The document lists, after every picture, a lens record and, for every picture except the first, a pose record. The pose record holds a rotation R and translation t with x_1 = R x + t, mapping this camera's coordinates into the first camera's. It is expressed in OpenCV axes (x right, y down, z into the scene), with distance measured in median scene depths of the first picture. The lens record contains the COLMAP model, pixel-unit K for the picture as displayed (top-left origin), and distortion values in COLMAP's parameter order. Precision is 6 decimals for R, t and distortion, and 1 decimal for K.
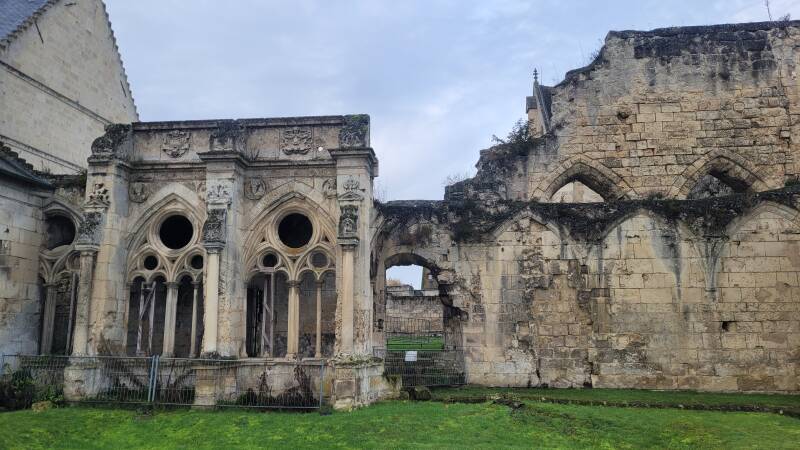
lens RADIAL K [[595.9, 0, 392.7], [0, 595.9, 229.1], [0, 0, 1]] dist [0.052256, -0.035484]
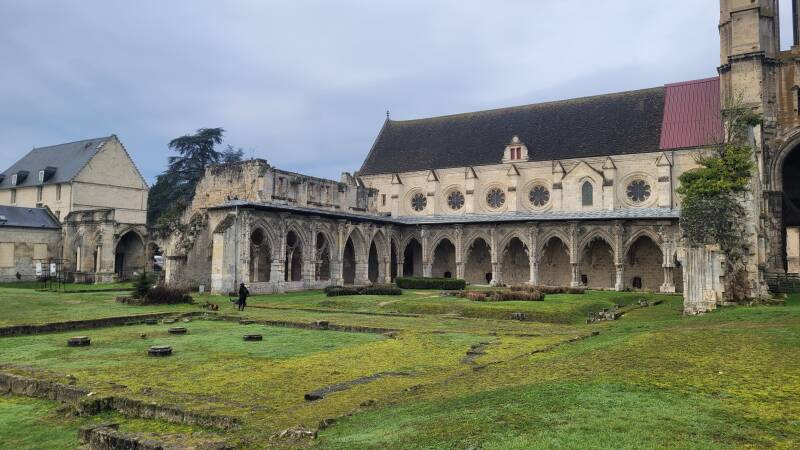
lens RADIAL K [[595.9, 0, 395.1], [0, 595.9, 222.9], [0, 0, 1]] dist [0.052256, -0.035484]
pose [[0.895673, -0.015585, -0.444440, 3.171884], [0.058766, 0.994769, 0.083548, -0.309251], [0.440813, -0.100950, 0.891904, -1.560947]]
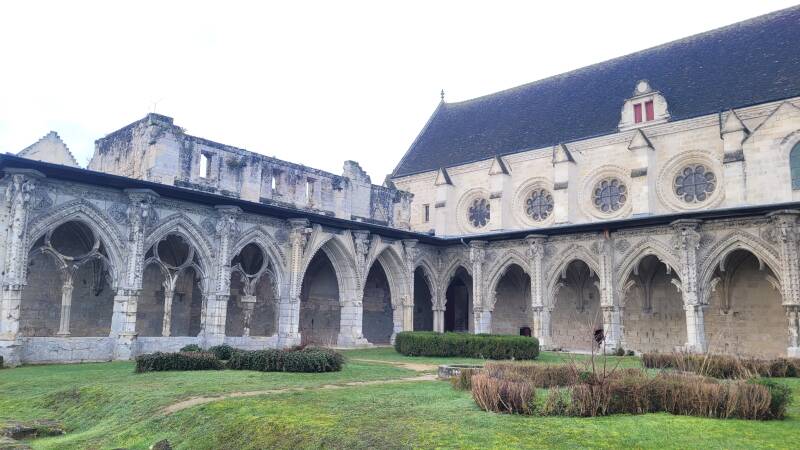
lens RADIAL K [[595.9, 0, 399.9], [0, 595.9, 227.9], [0, 0, 1]] dist [0.052256, -0.035484]
pose [[0.793512, -0.078136, -0.603518, 2.693505], [0.077190, 0.996636, -0.027541, 0.051239], [0.603639, -0.024731, 0.796874, 0.168743]]
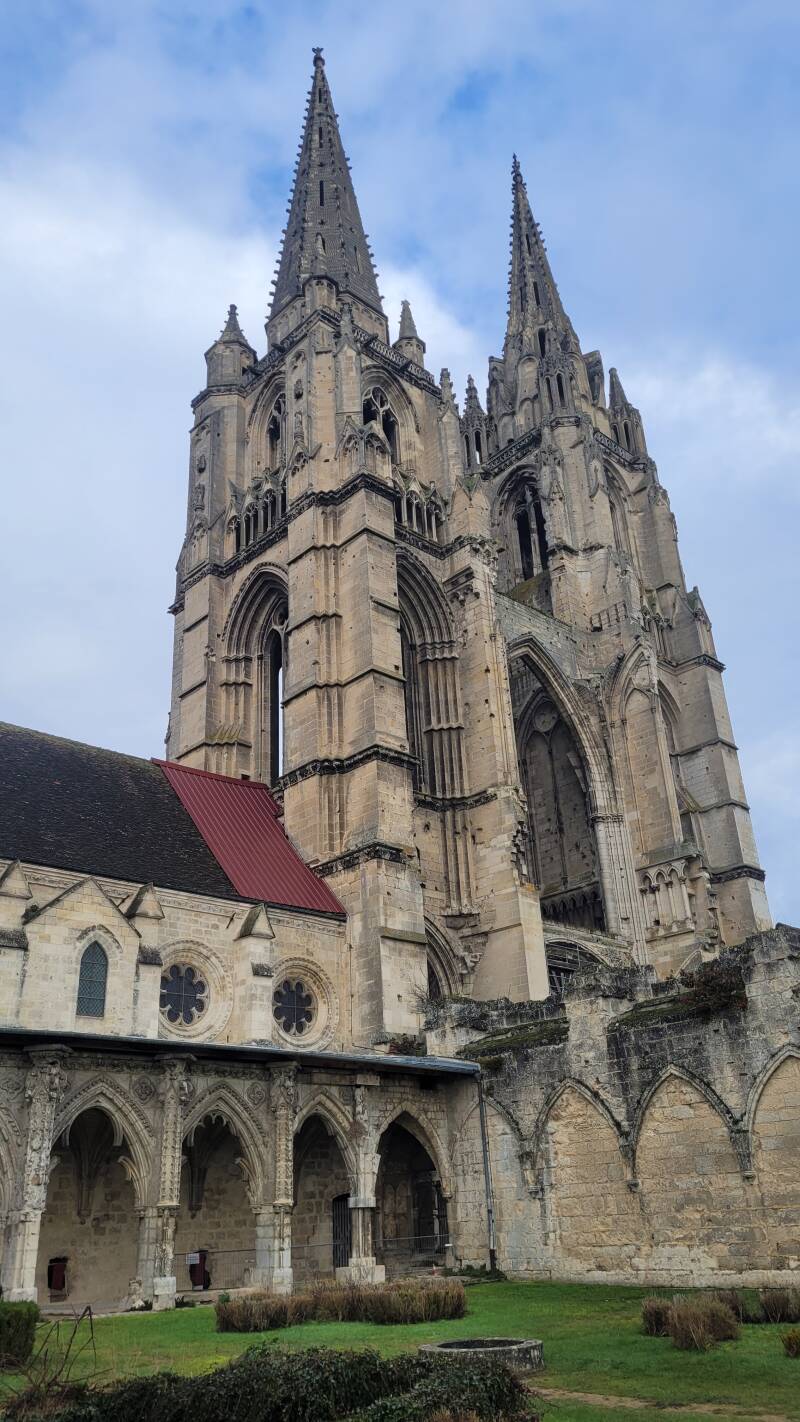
lens RADIAL K [[1059.3, 0, 395.1], [0, 1059.3, 701.4], [0, 0, 1]] dist [0.052256, -0.035484]
pose [[0.658422, 0.302576, 0.689150, 1.237263], [-0.073480, 0.937101, -0.341236, 0.073571], [-0.749053, 0.174039, 0.639241, 0.417712]]
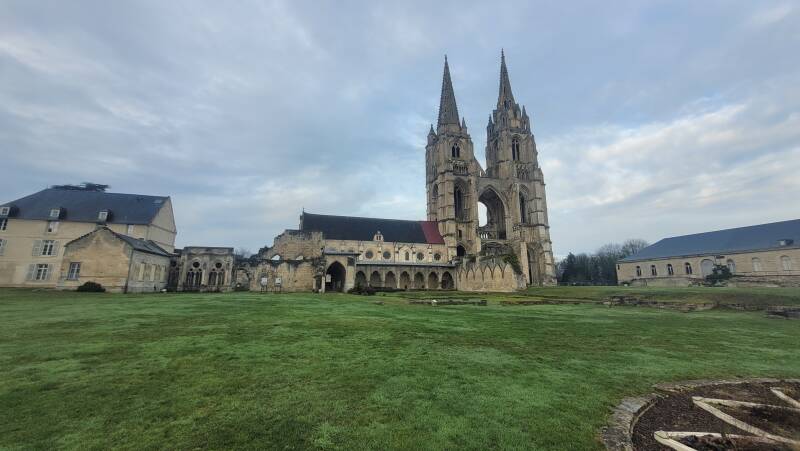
lens RADIAL K [[311.8, 0, 403.5], [0, 311.8, 221.6], [0, 0, 1]] dist [0.004835, -0.000581]
pose [[0.927209, 0.079468, 0.366017, 0.396482], [-0.061125, 0.996236, -0.061455, -0.368507], [-0.369523, 0.034609, 0.928577, -2.756283]]
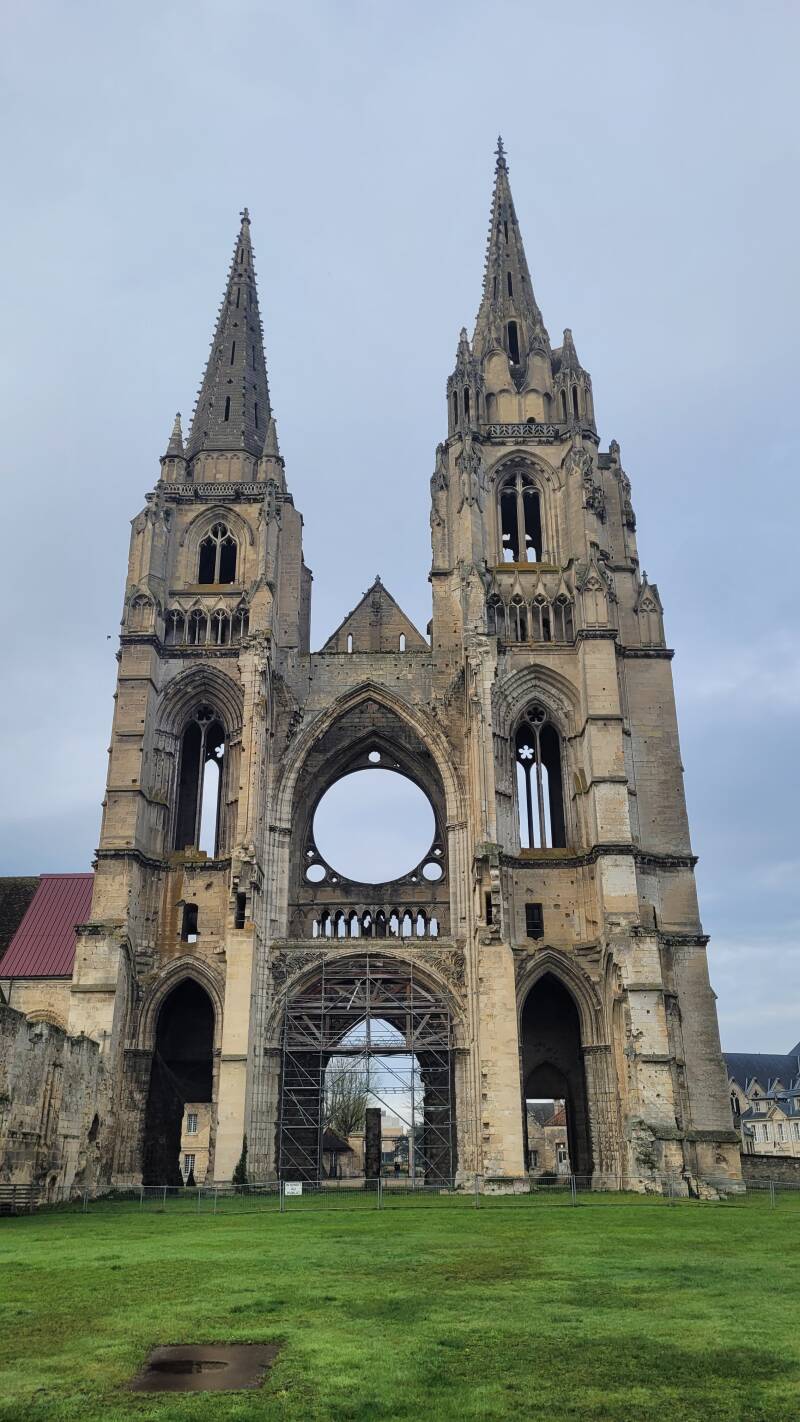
lens RADIAL K [[1059.3, 0, 403.0], [0, 1059.3, 712.7], [0, 0, 1]] dist [0.052256, -0.035484]
pose [[0.995203, 0.032438, 0.092296, 4.185548], [-0.009792, 0.971721, -0.235928, -0.385708], [-0.097339, 0.233893, 0.967377, -2.002292]]
